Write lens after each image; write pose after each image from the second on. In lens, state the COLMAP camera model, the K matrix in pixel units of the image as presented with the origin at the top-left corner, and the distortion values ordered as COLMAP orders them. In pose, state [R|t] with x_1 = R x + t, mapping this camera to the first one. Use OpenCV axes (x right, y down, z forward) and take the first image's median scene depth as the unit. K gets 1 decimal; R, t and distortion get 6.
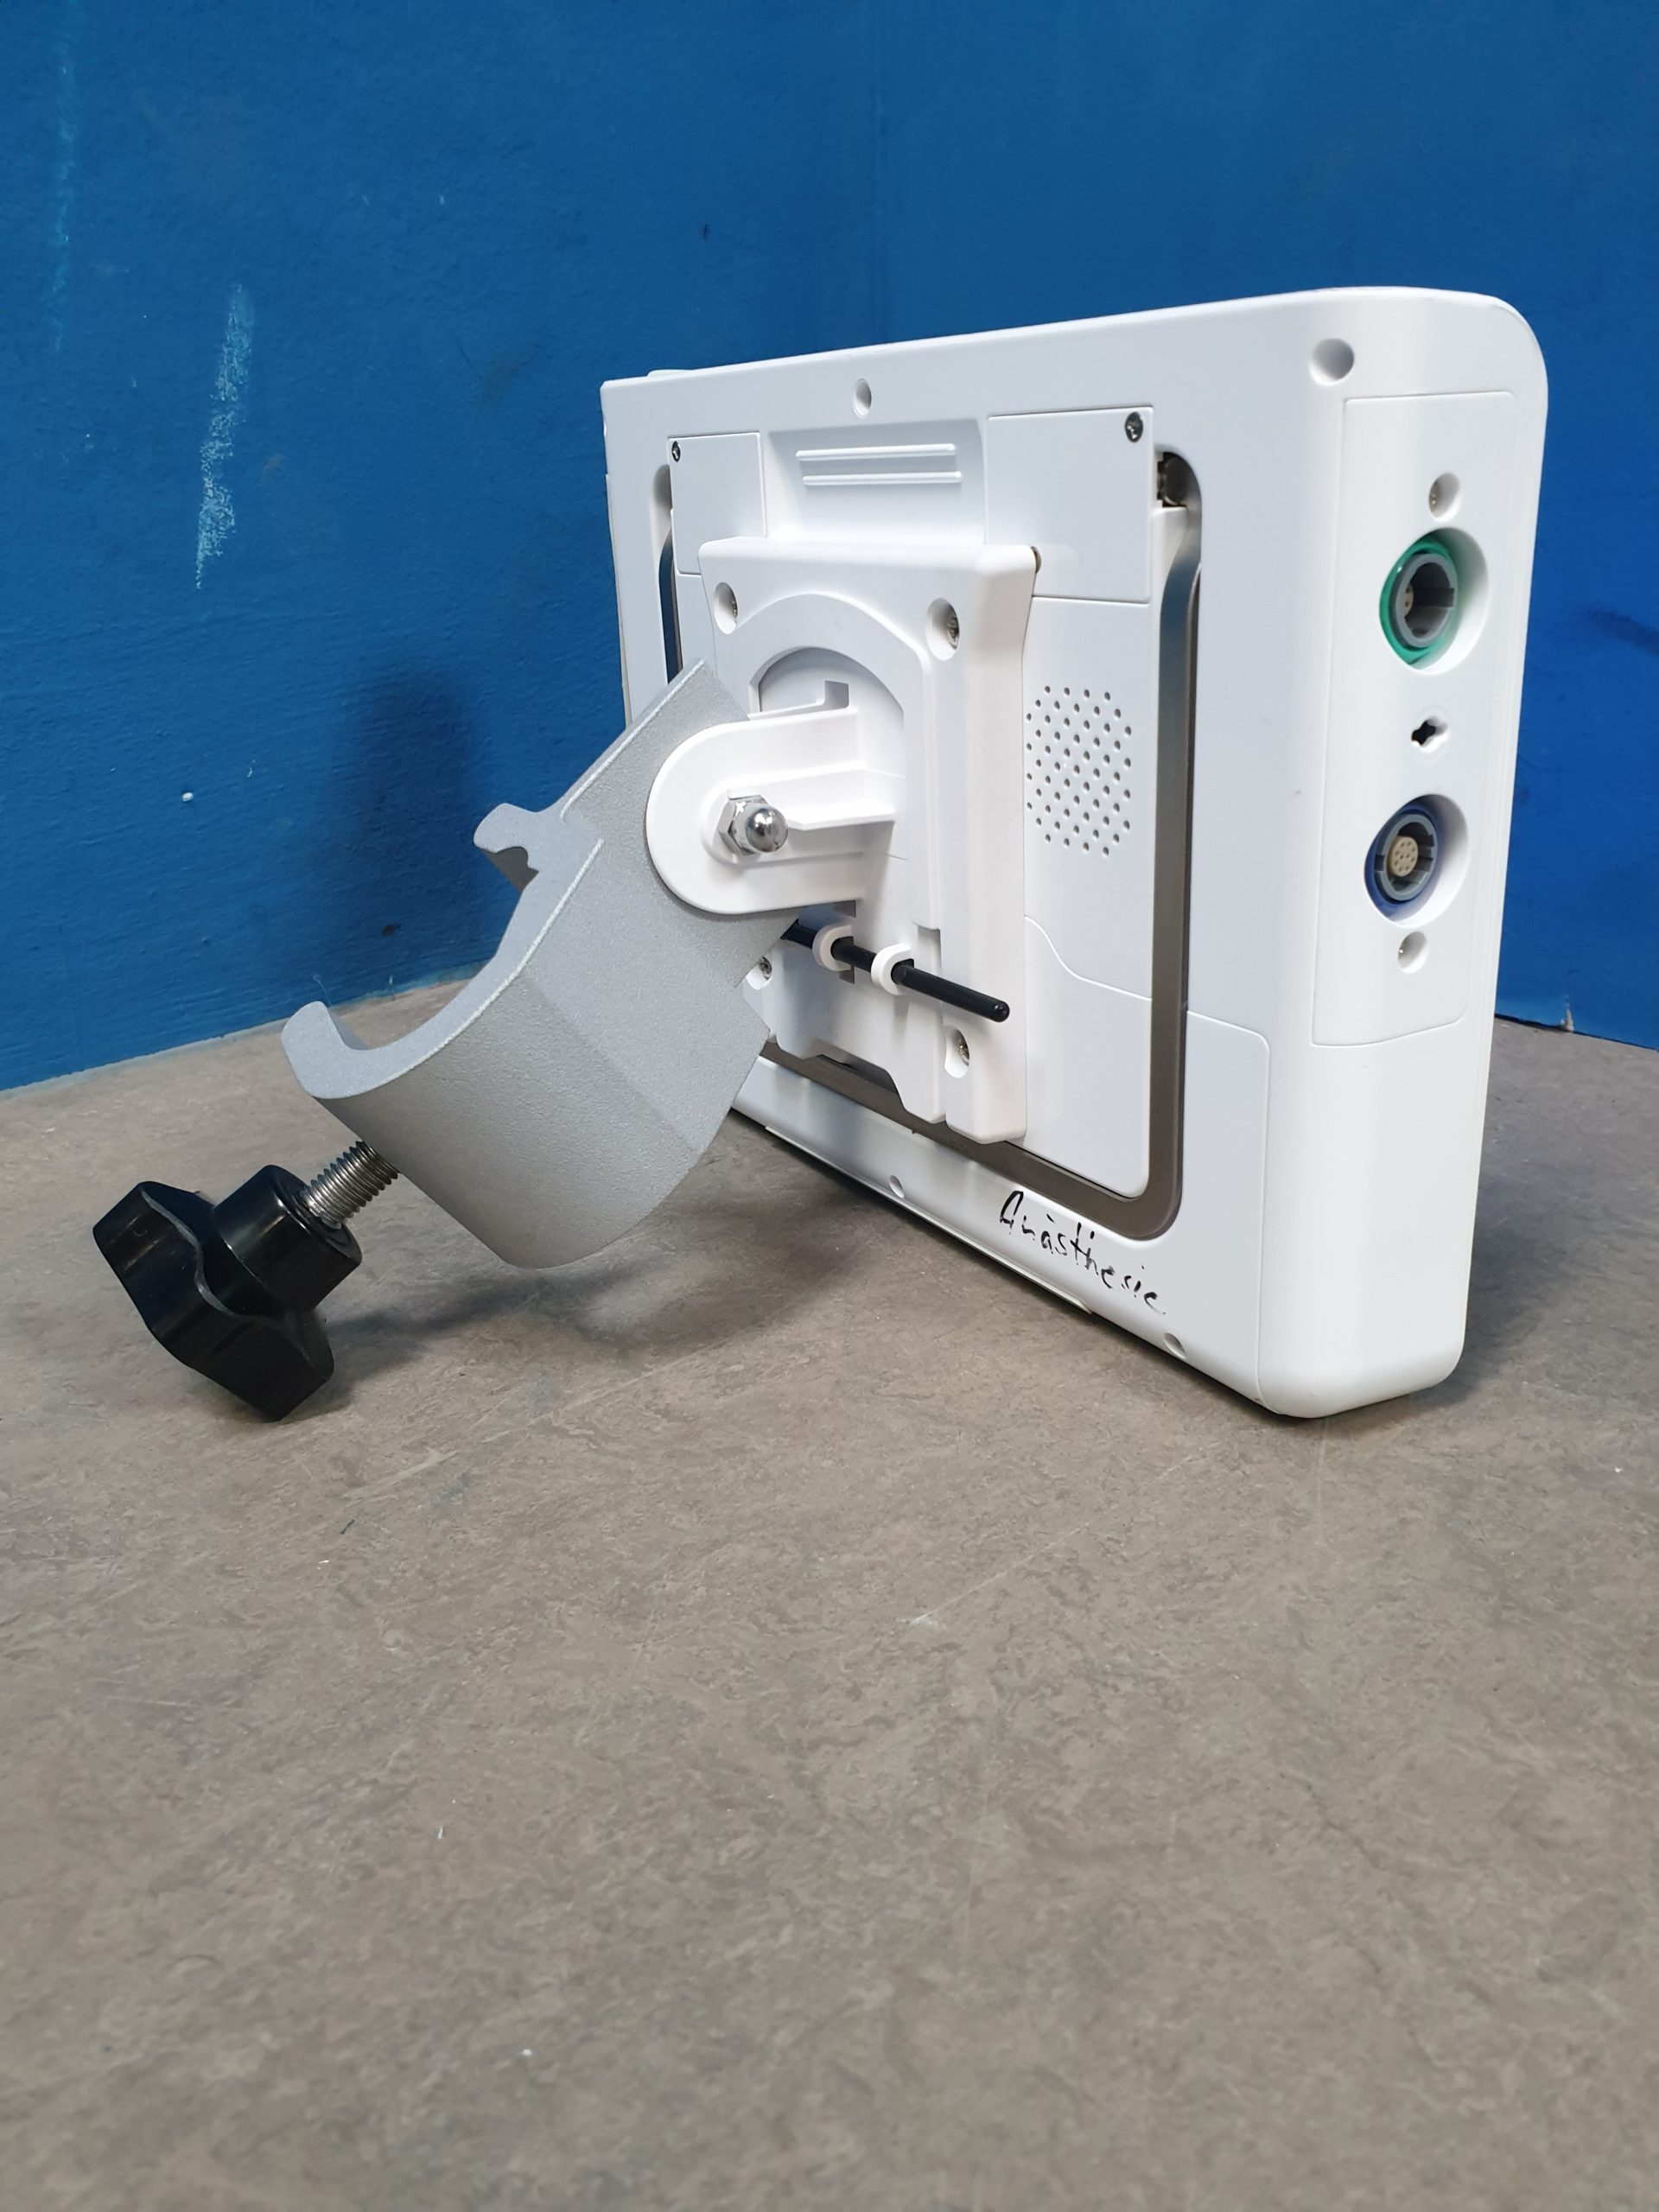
lens RADIAL K [[1801.4, 0, 821.0], [0, 1801.4, 1104.6], [0, 0, 1]] dist [-0.053264, 0.106720]
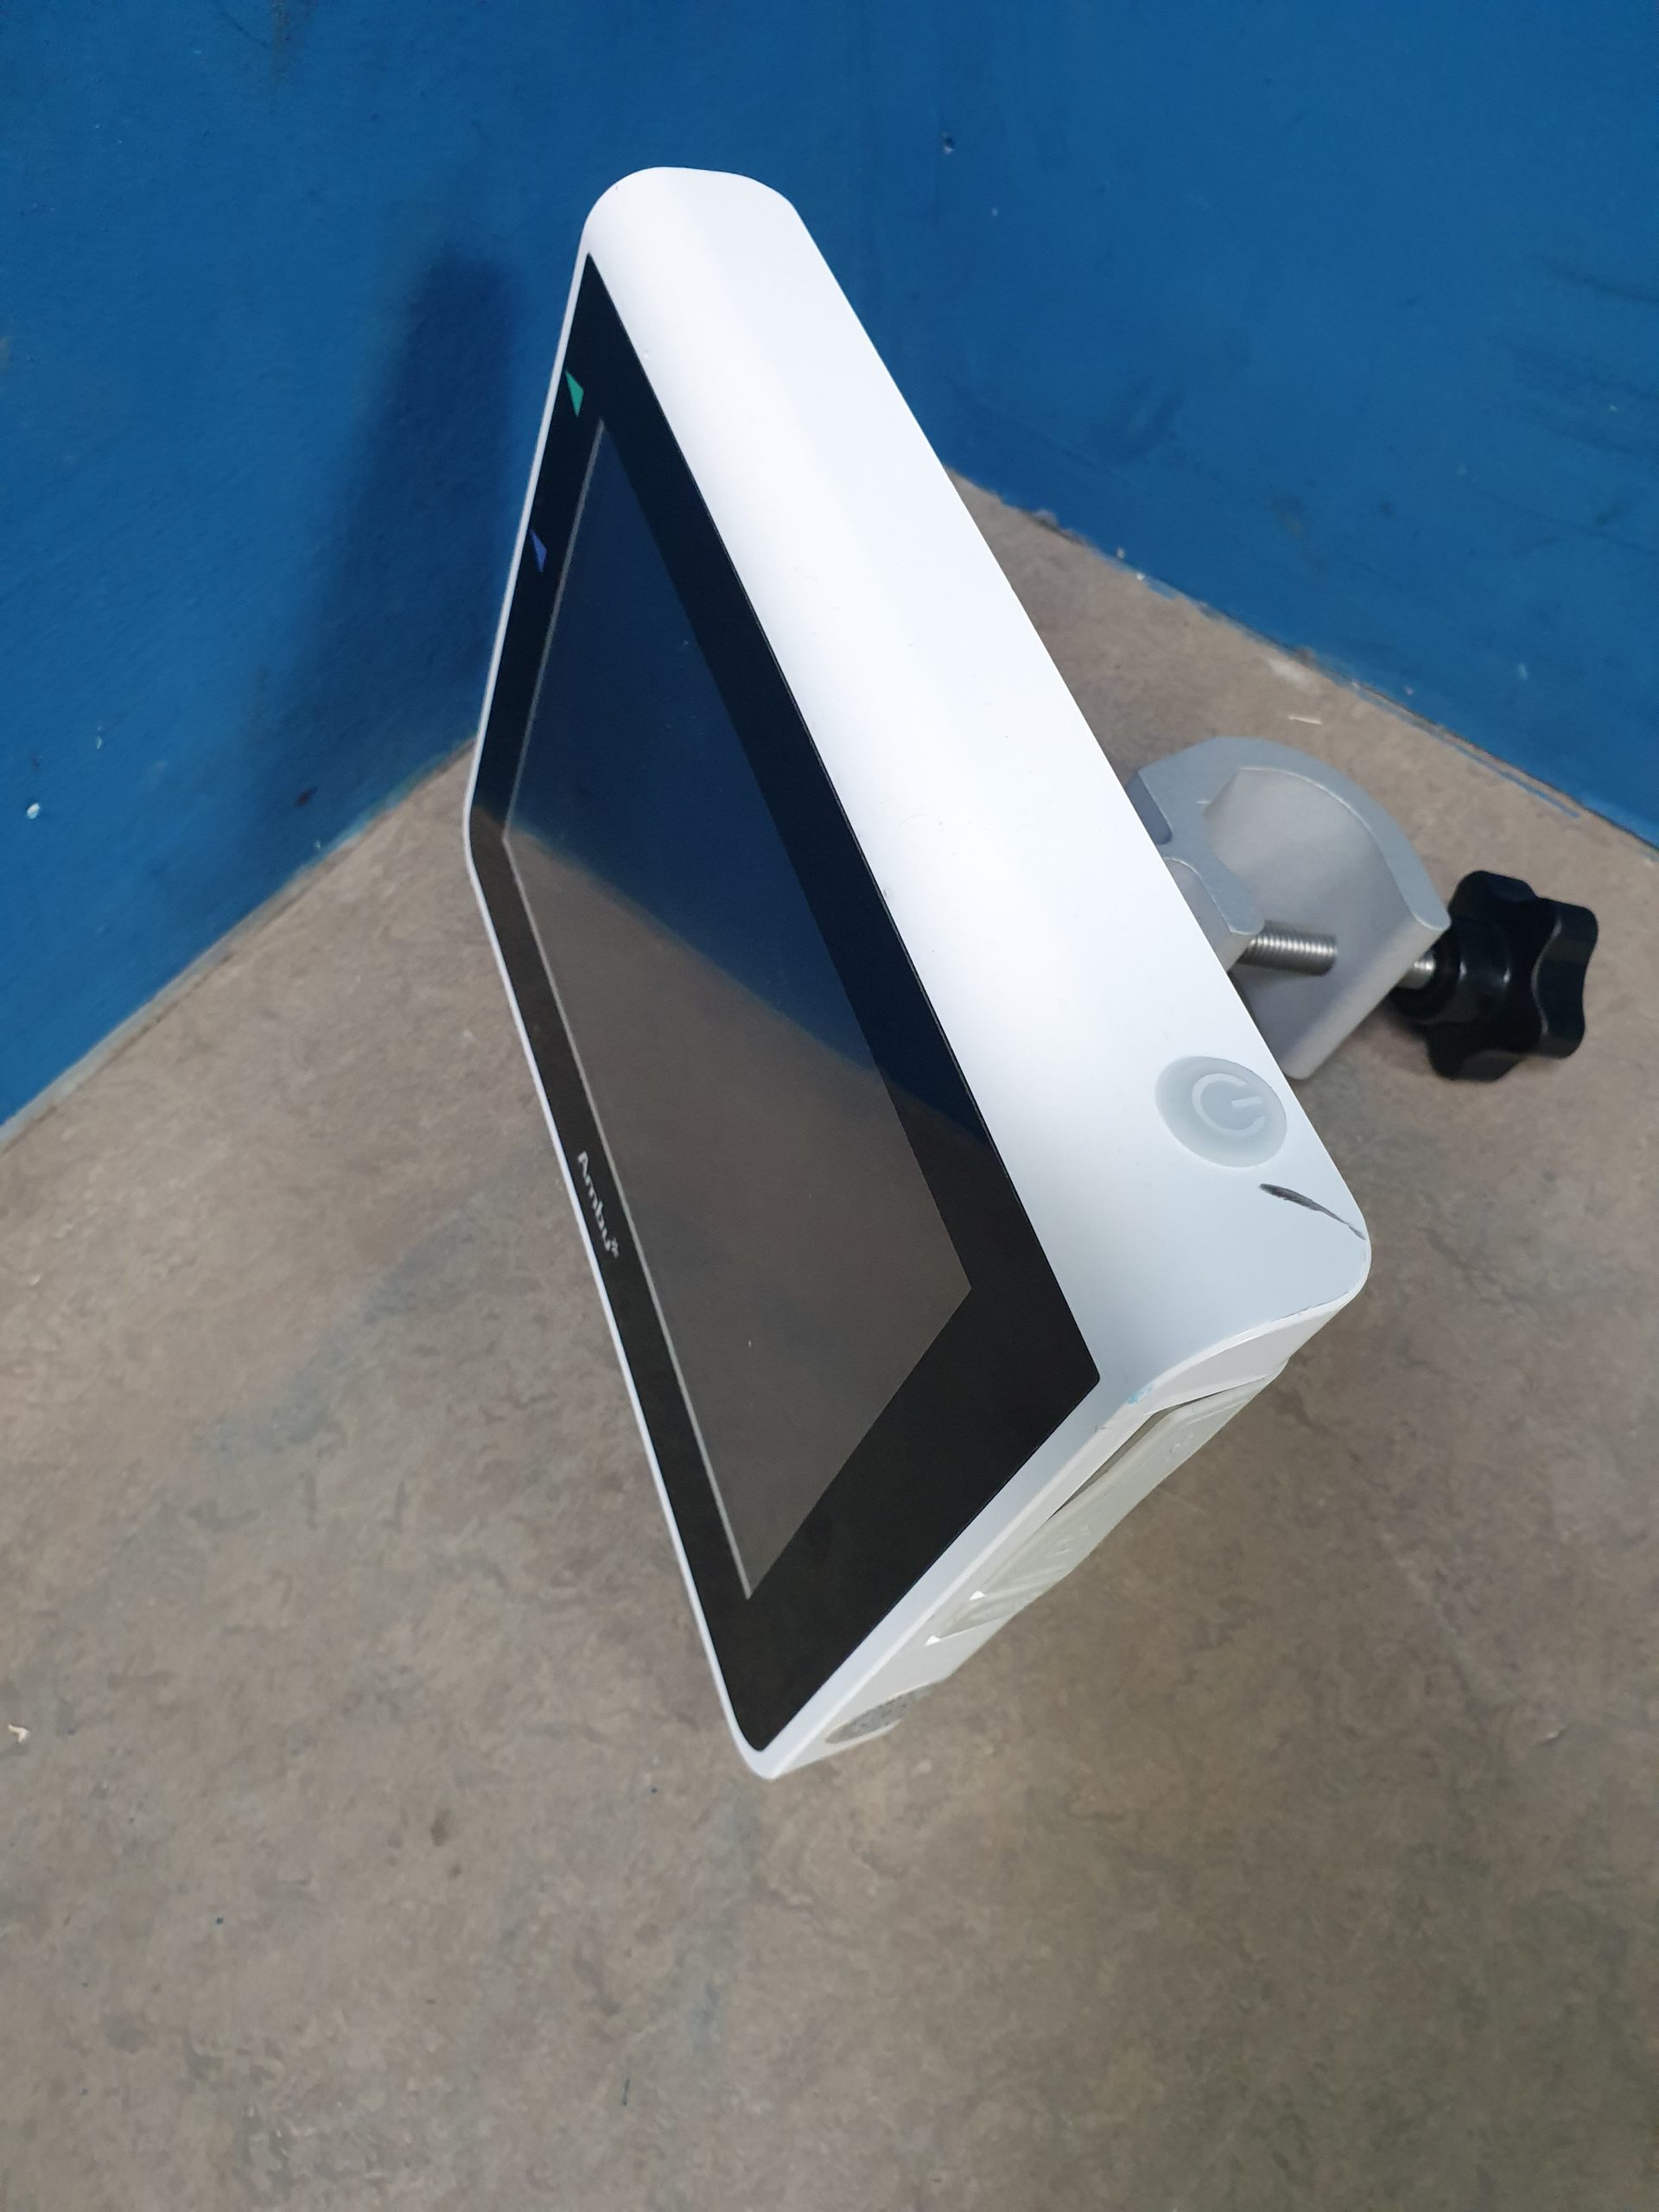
lens RADIAL K [[1792.2, 0, 829.5], [0, 1792.2, 1106.0], [0, 0, 1]] dist [-0.073585, 0.101116]
pose [[0.992034, -0.105465, 0.068892, -0.143800], [0.038166, 0.772808, 0.633491, -0.861401], [-0.120052, -0.625815, 0.770677, 0.503236]]
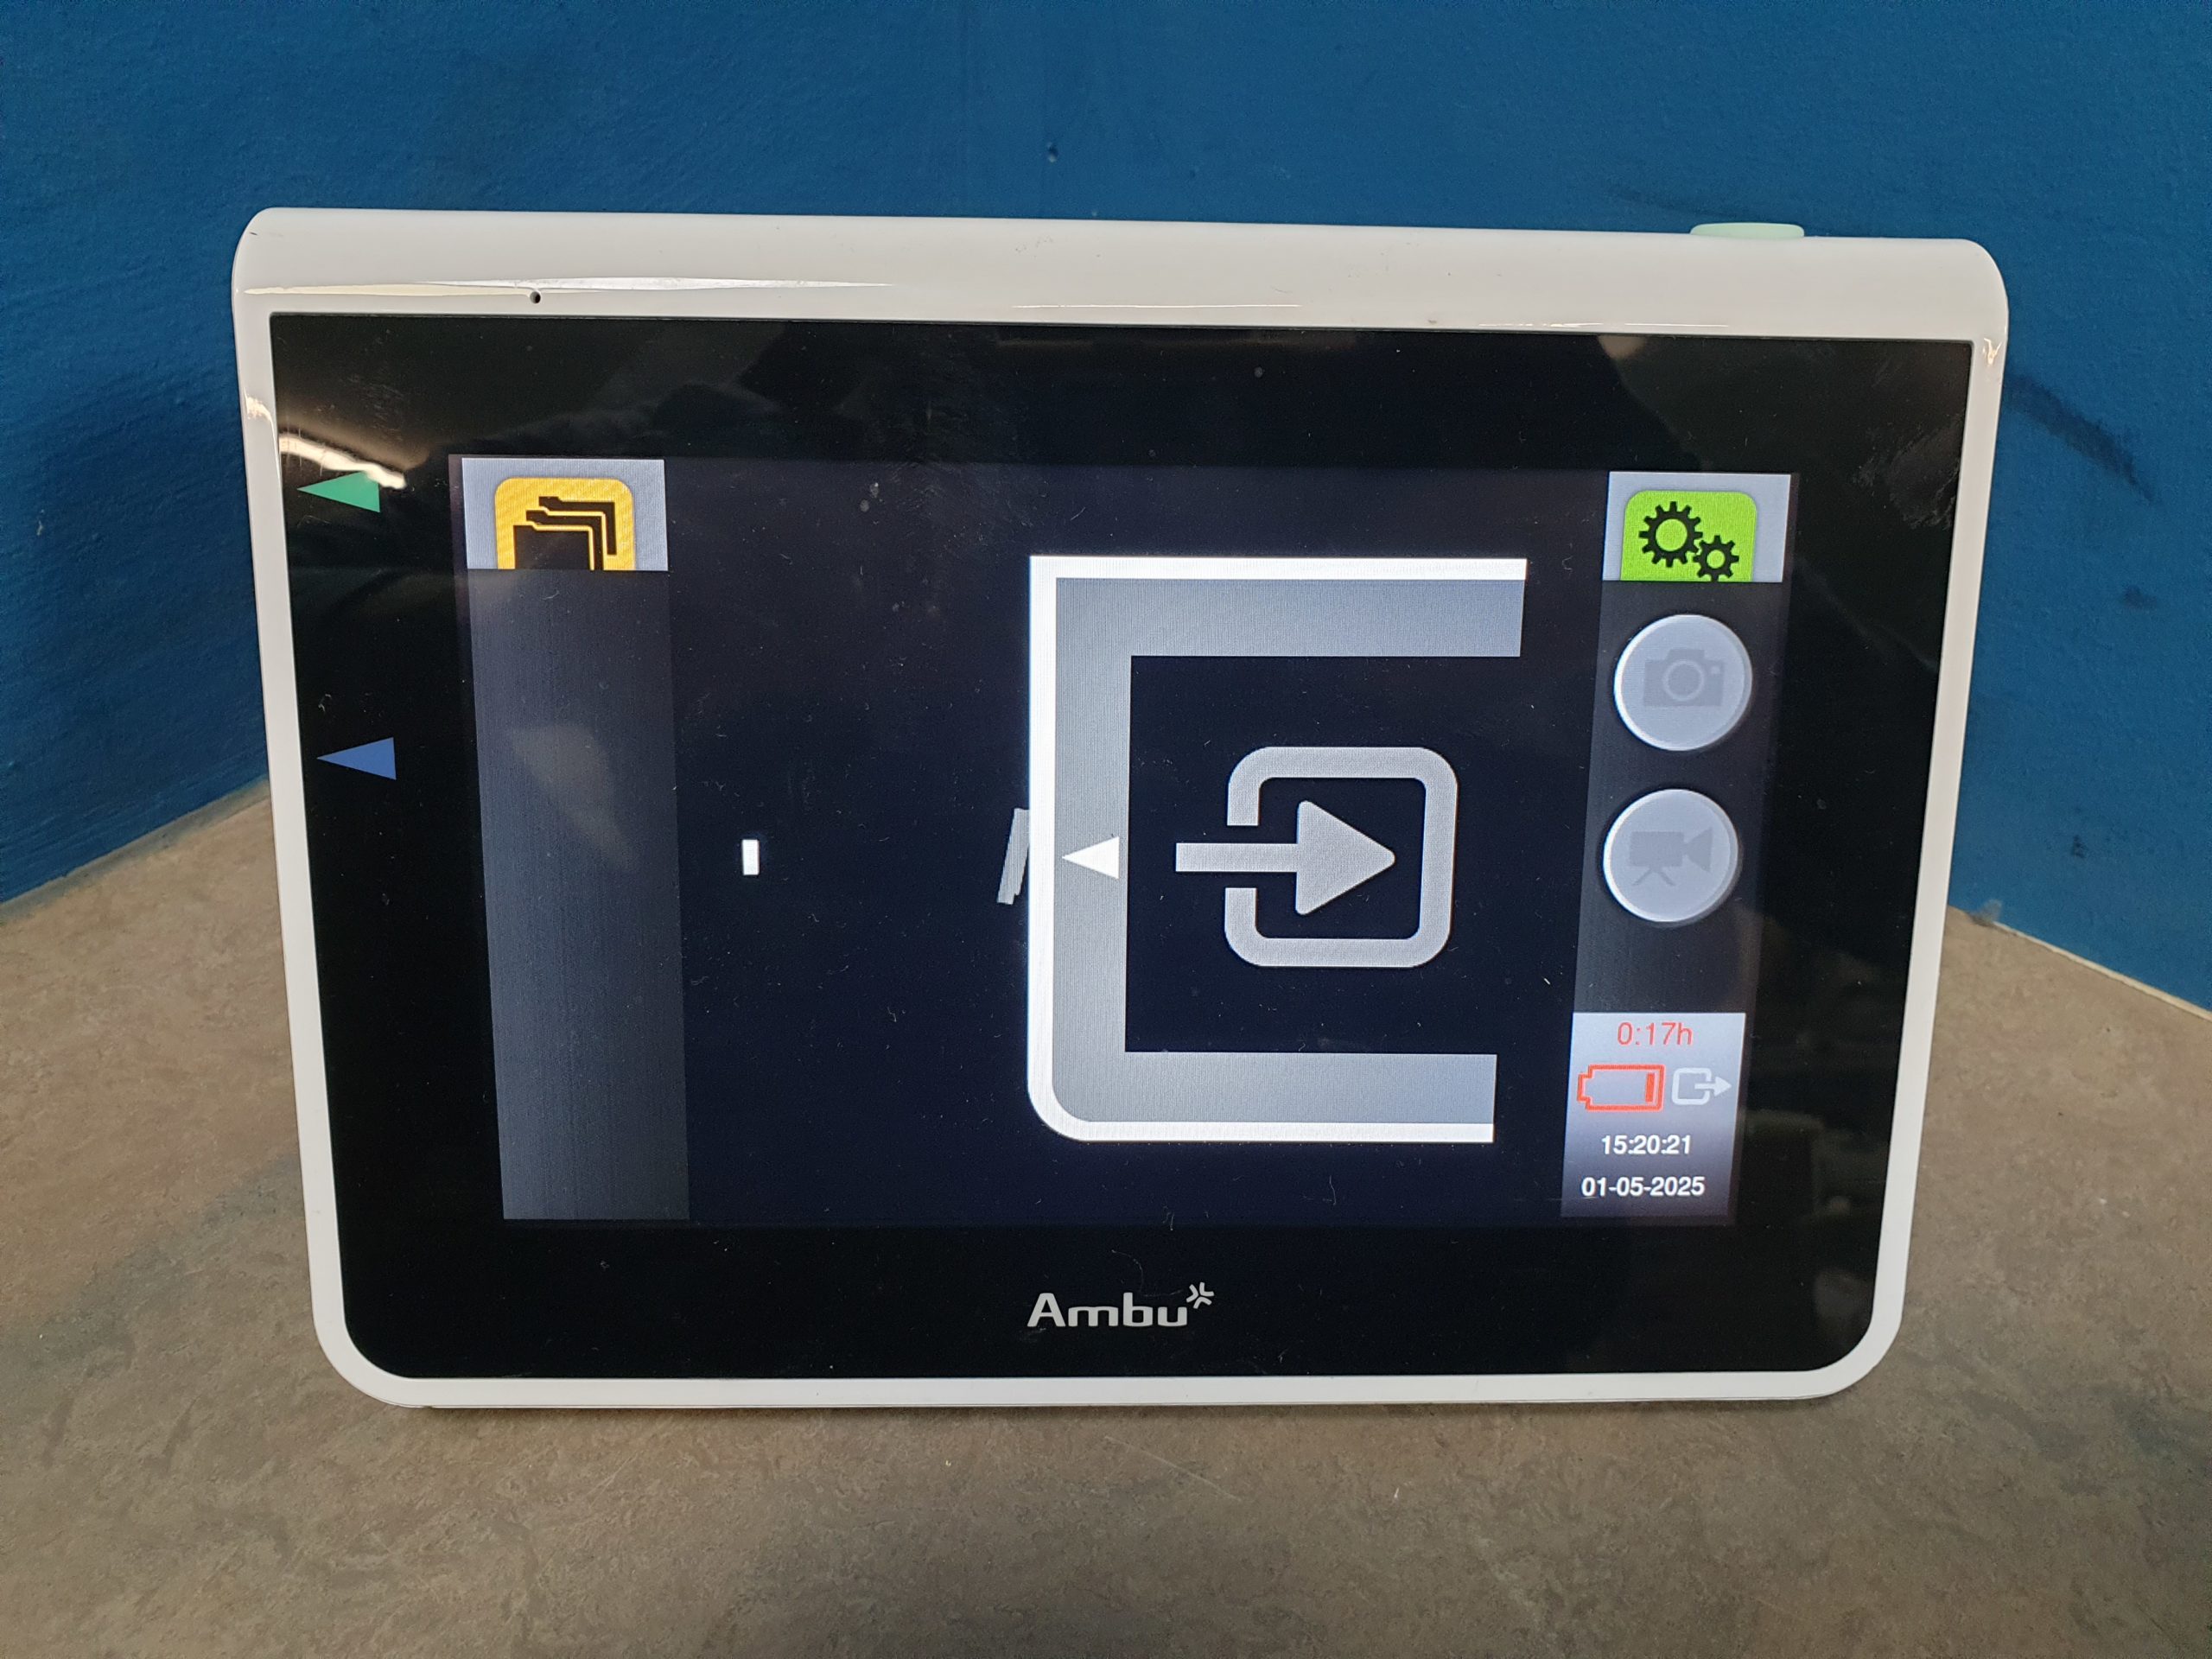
lens RADIAL K [[1756.1, 0, 1095.4], [0, 1756.1, 829.1], [0, 0, 1]] dist [0.003934, -0.001998]
pose [[0.992780, -0.014746, 0.119044, -0.016200], [-0.024709, 0.945991, 0.323250, -0.494626], [-0.117381, -0.323857, 0.938796, 0.505464]]
